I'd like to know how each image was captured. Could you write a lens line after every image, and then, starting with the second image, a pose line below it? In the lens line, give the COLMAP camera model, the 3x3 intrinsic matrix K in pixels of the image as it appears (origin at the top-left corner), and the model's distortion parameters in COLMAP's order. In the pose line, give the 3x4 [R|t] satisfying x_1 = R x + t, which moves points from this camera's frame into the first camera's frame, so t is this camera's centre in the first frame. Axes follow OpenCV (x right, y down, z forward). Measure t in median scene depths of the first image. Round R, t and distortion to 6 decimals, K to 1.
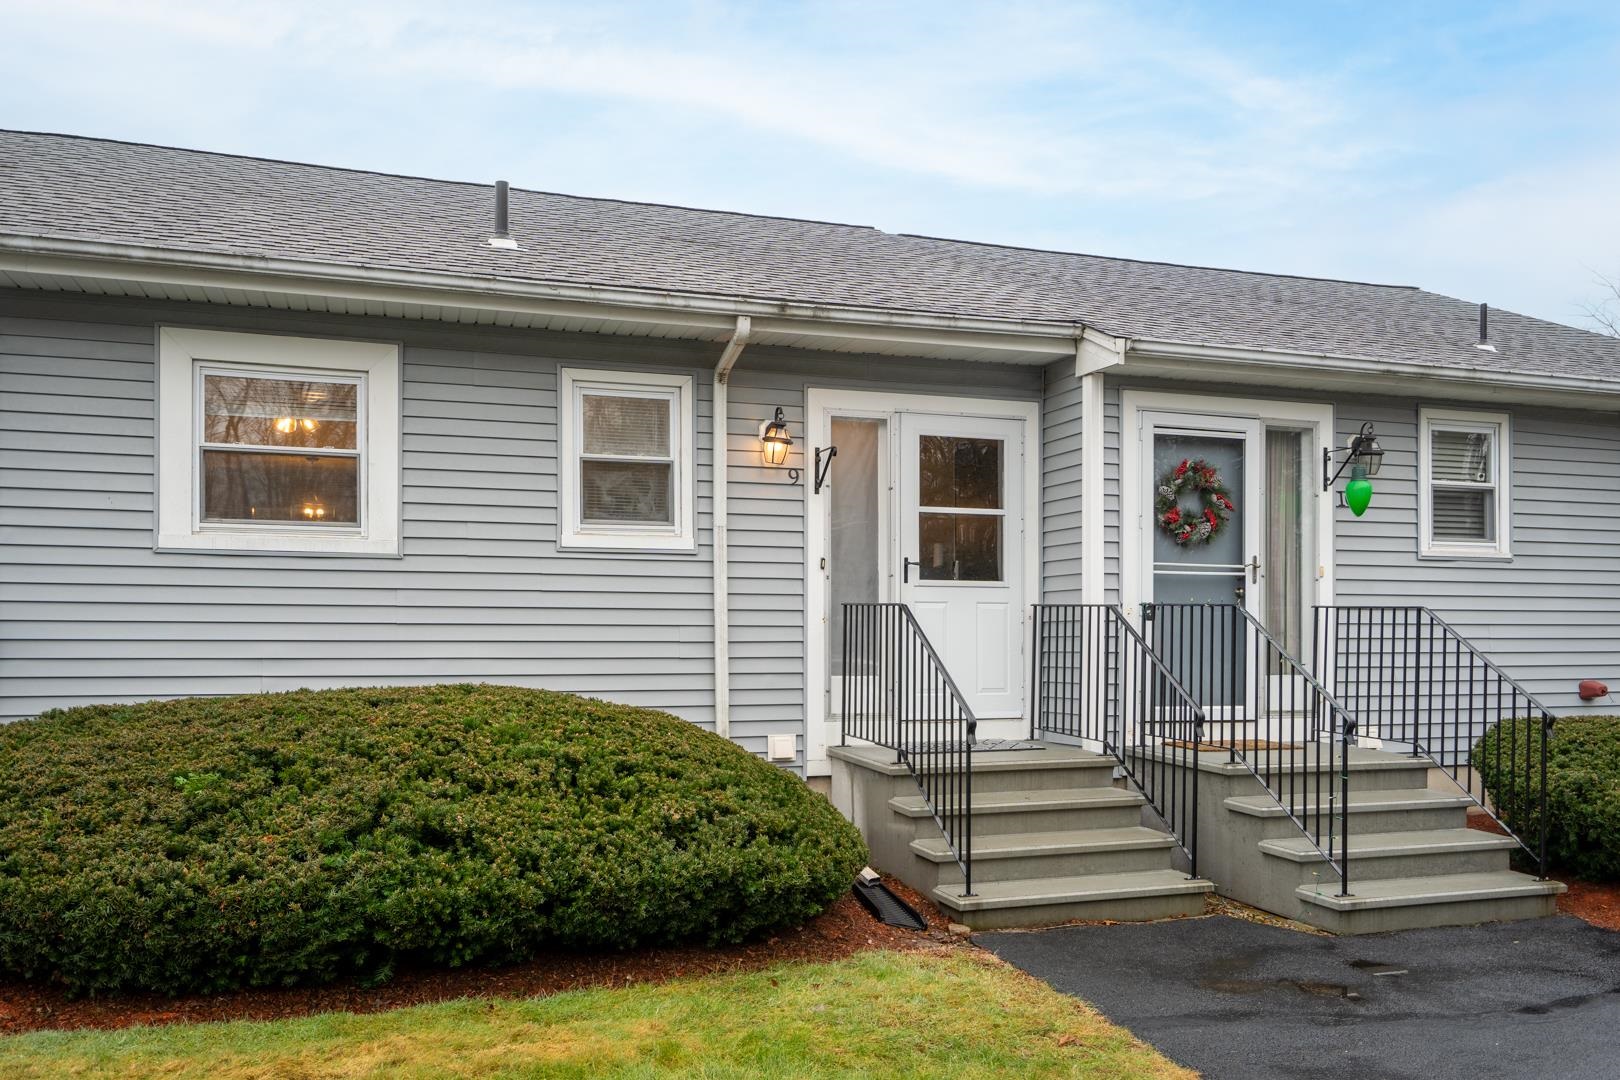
lens RADIAL K [[1291.7, 0, 808.9], [0, 1291.7, 559.5], [0, 0, 1]] dist [0.002696, 0.004501]
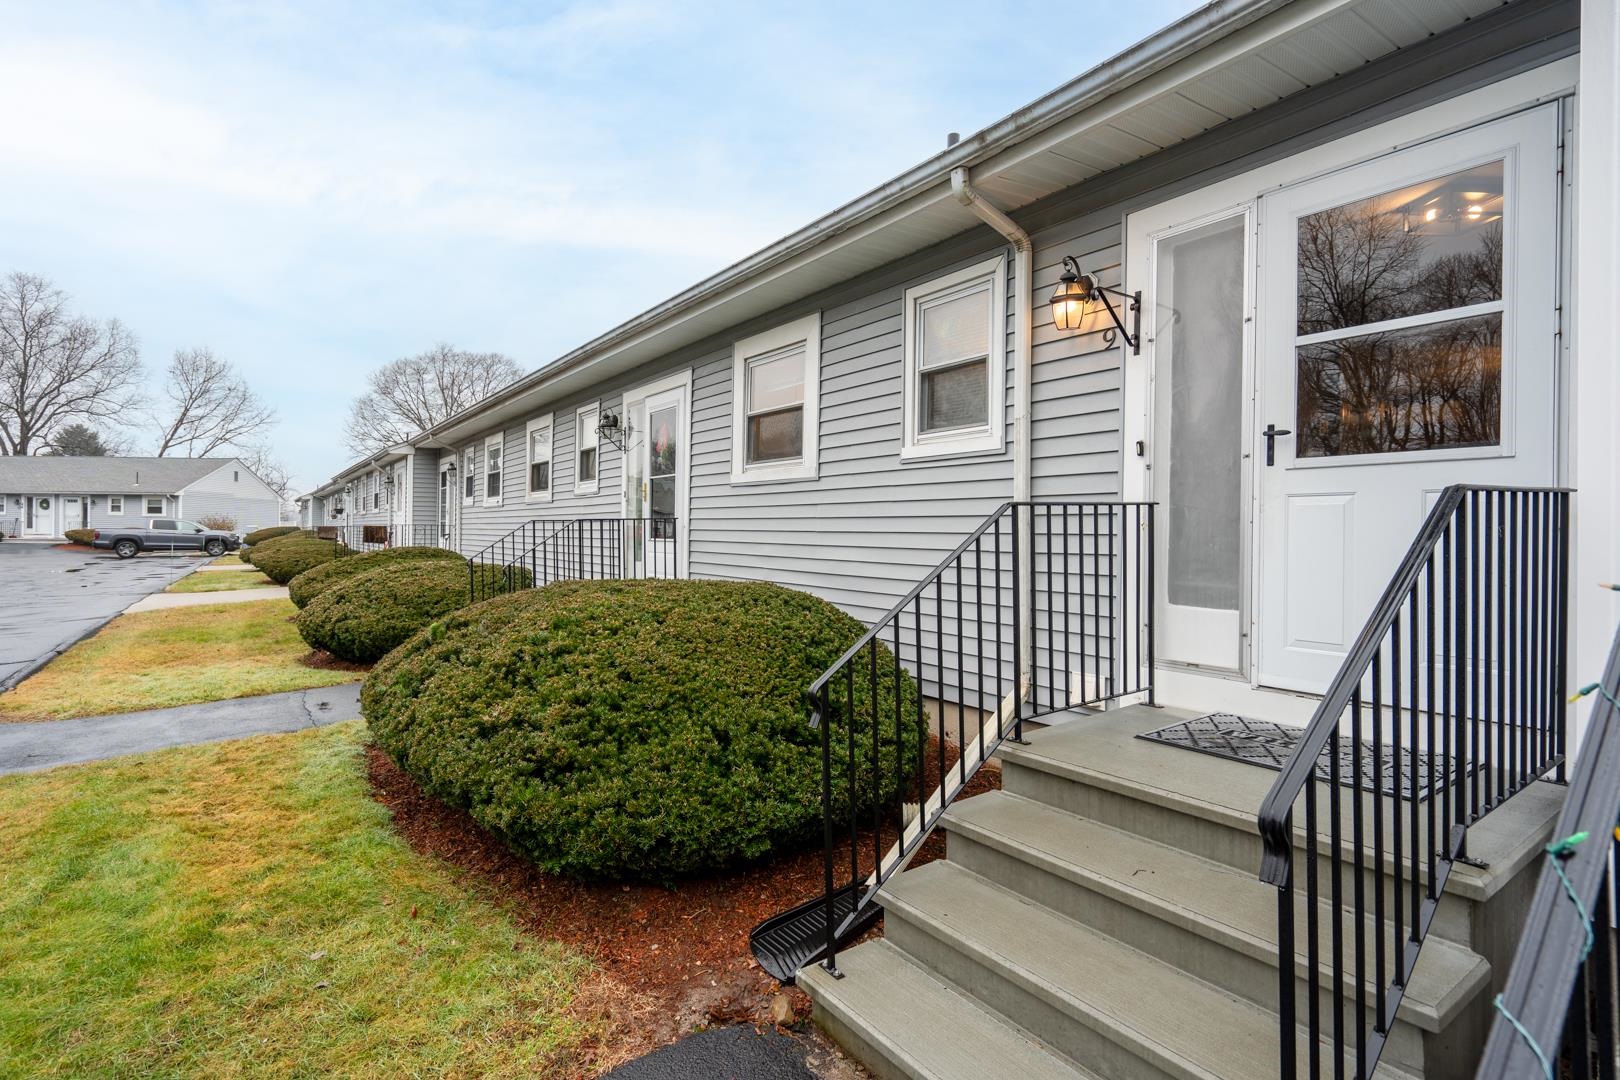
lens RADIAL K [[790.6, 0, 810.0], [0, 790.6, 540.0], [0, 0, 1]] dist [0.001223, 0.000069]
pose [[0.284603, 0.012781, -0.958560, 0.401700], [0.057461, 0.997886, 0.030366, 0.031627], [0.956922, -0.063723, 0.283267, 0.706589]]
